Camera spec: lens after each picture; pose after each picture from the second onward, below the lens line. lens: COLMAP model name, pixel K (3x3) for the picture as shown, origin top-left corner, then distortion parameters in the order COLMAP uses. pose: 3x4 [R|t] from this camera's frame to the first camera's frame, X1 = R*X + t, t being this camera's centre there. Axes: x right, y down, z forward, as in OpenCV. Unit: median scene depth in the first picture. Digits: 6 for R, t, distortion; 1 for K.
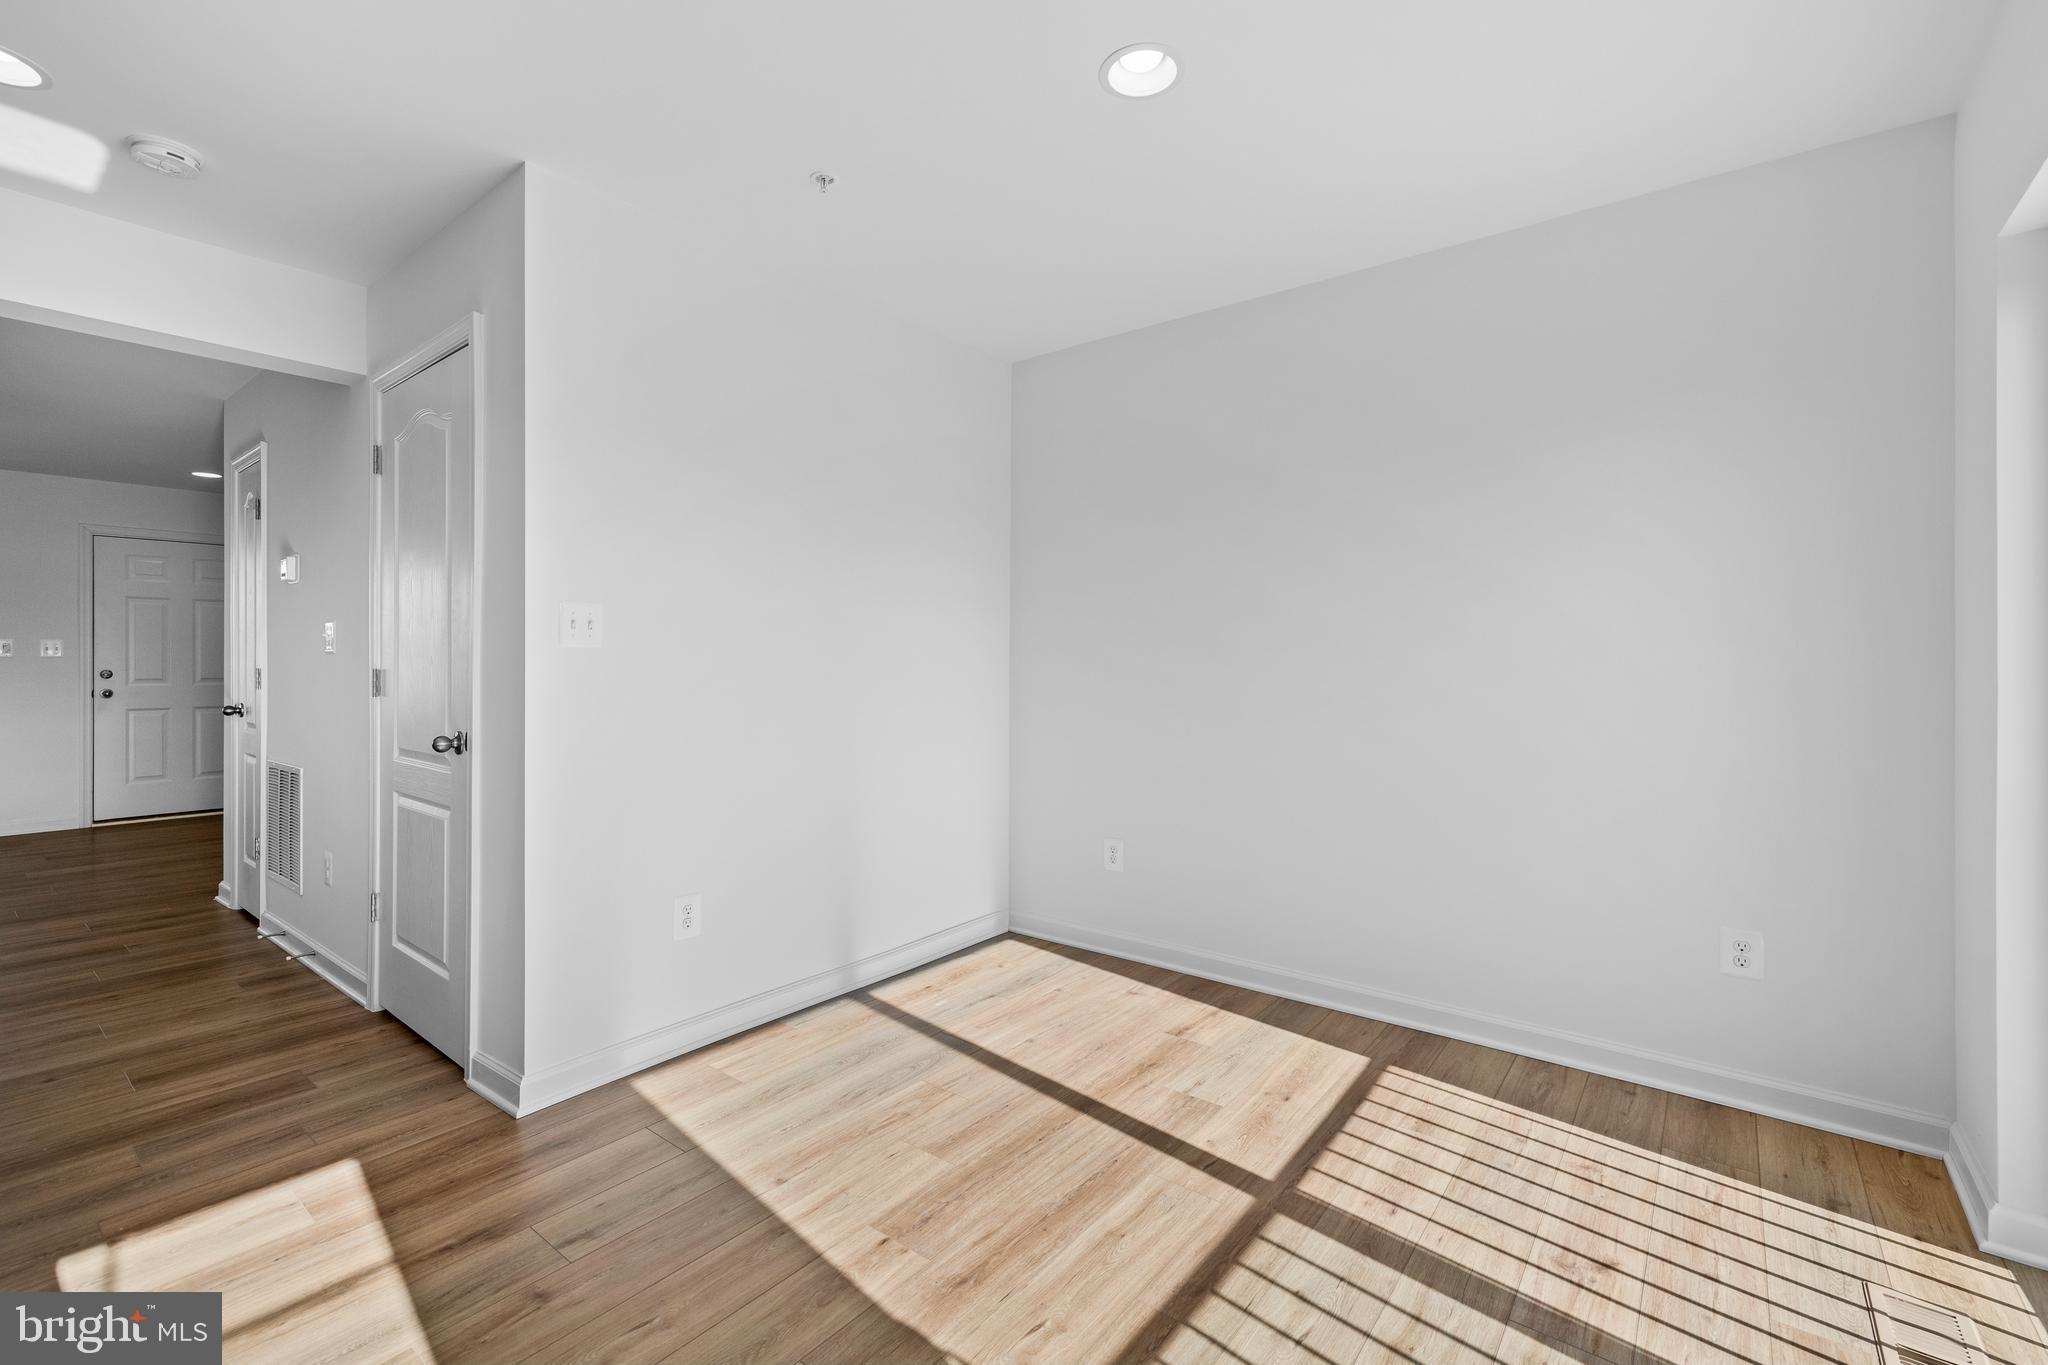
lens RADIAL K [[878.3, 0, 1008.7], [0, 878.3, 665.7], [0, 0, 1]] dist [-0.000008, 0.000662]
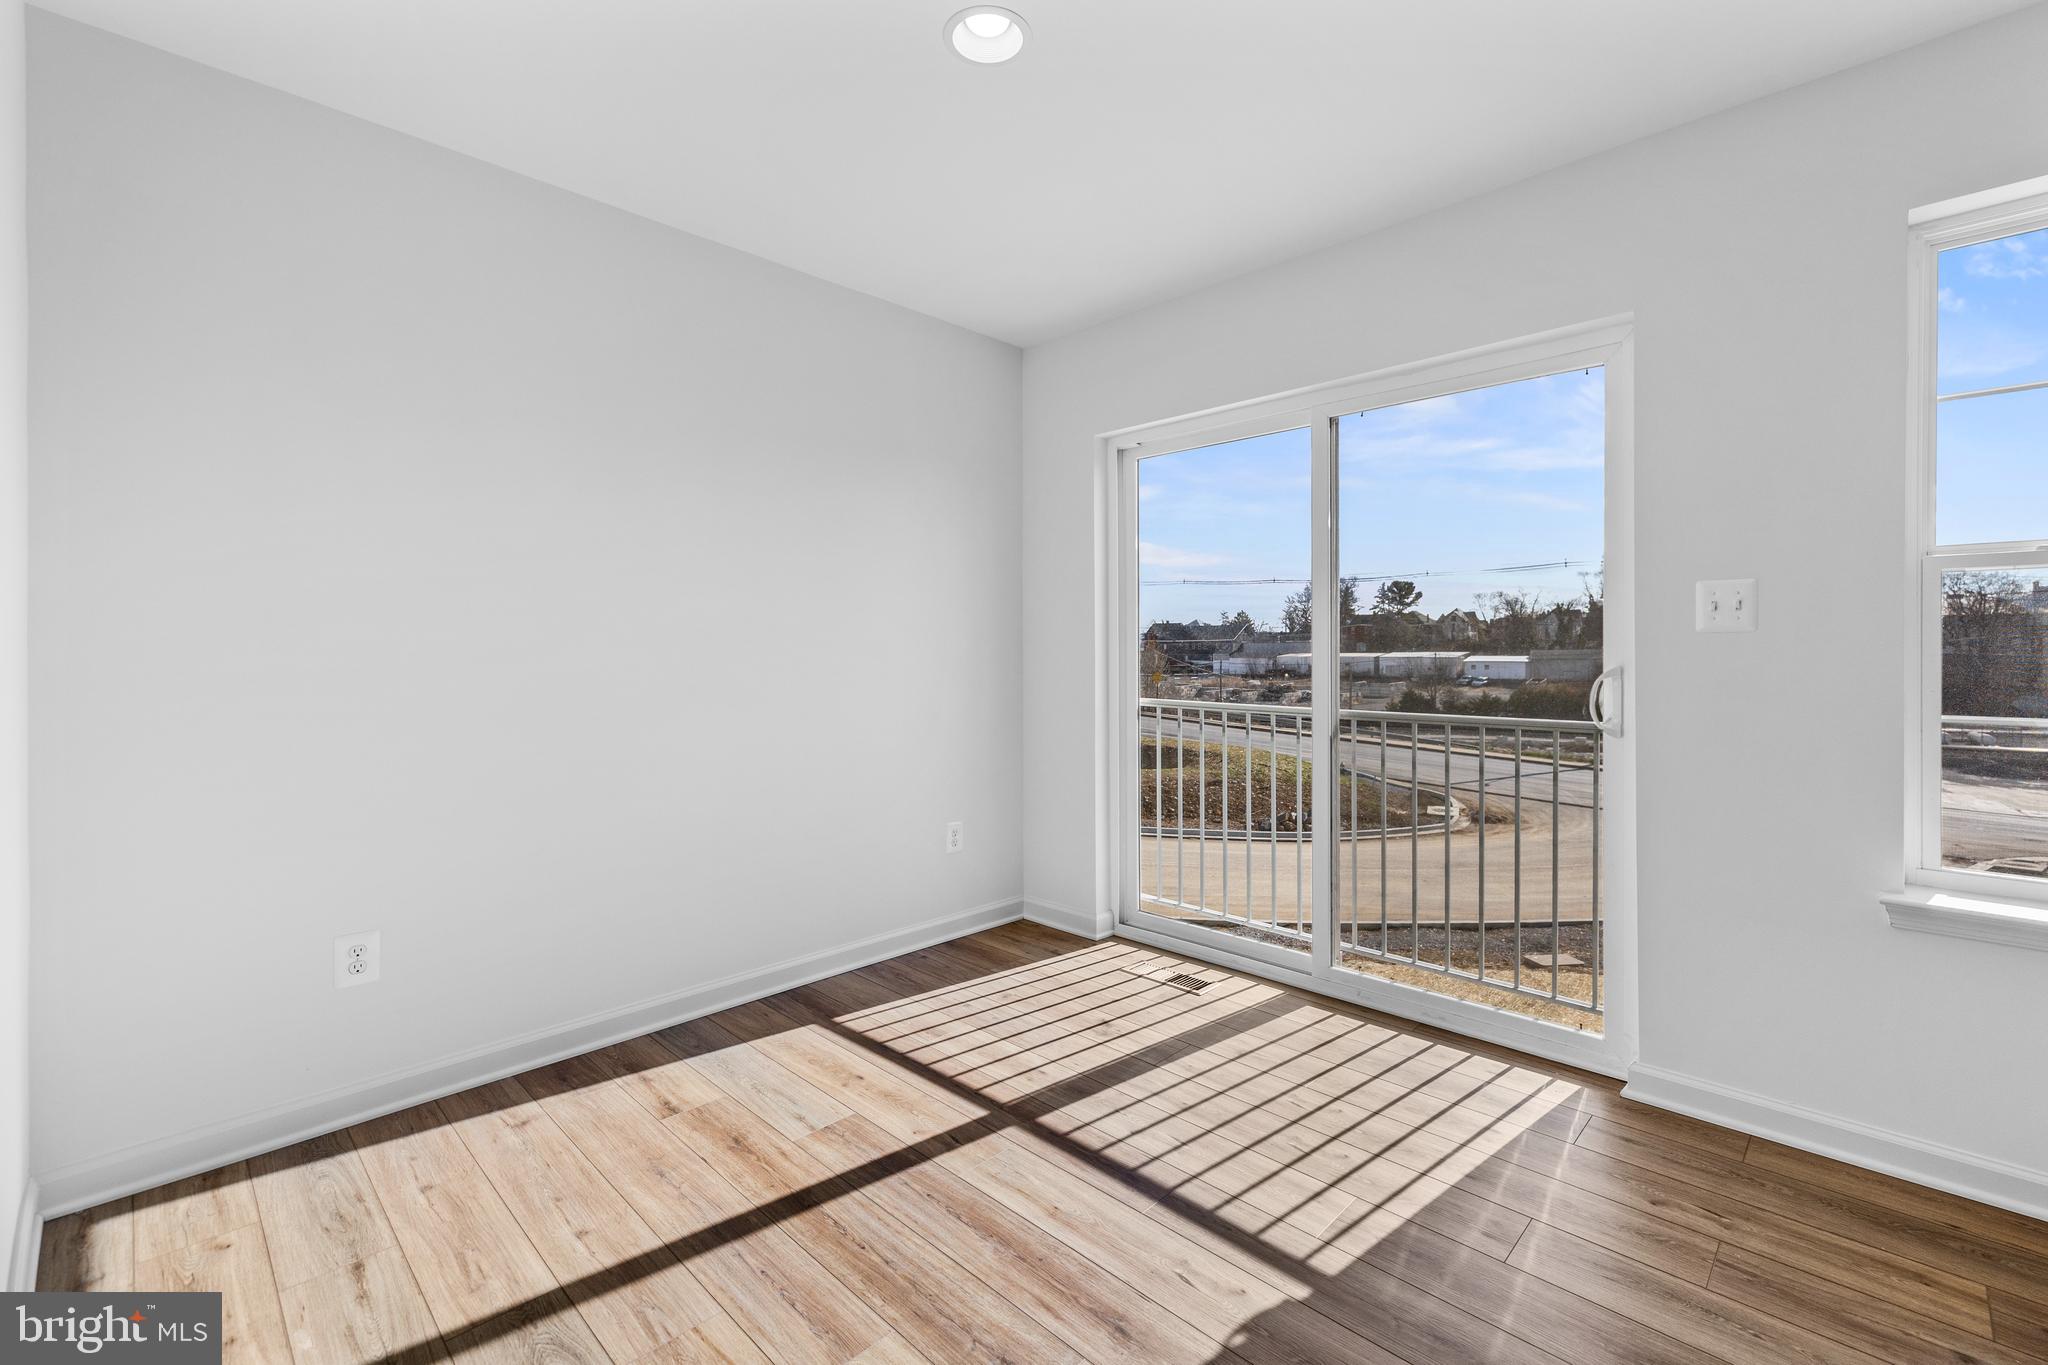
lens RADIAL K [[878.3, 0, 1021.6], [0, 878.3, 668.3], [0, 0, 1]] dist [-0.000008, 0.000662]
pose [[0.113329, -0.020941, 0.993337, -0.673971], [0.009546, 0.999755, 0.019987, 0.001753], [-0.993512, 0.007217, 0.113502, 0.708982]]
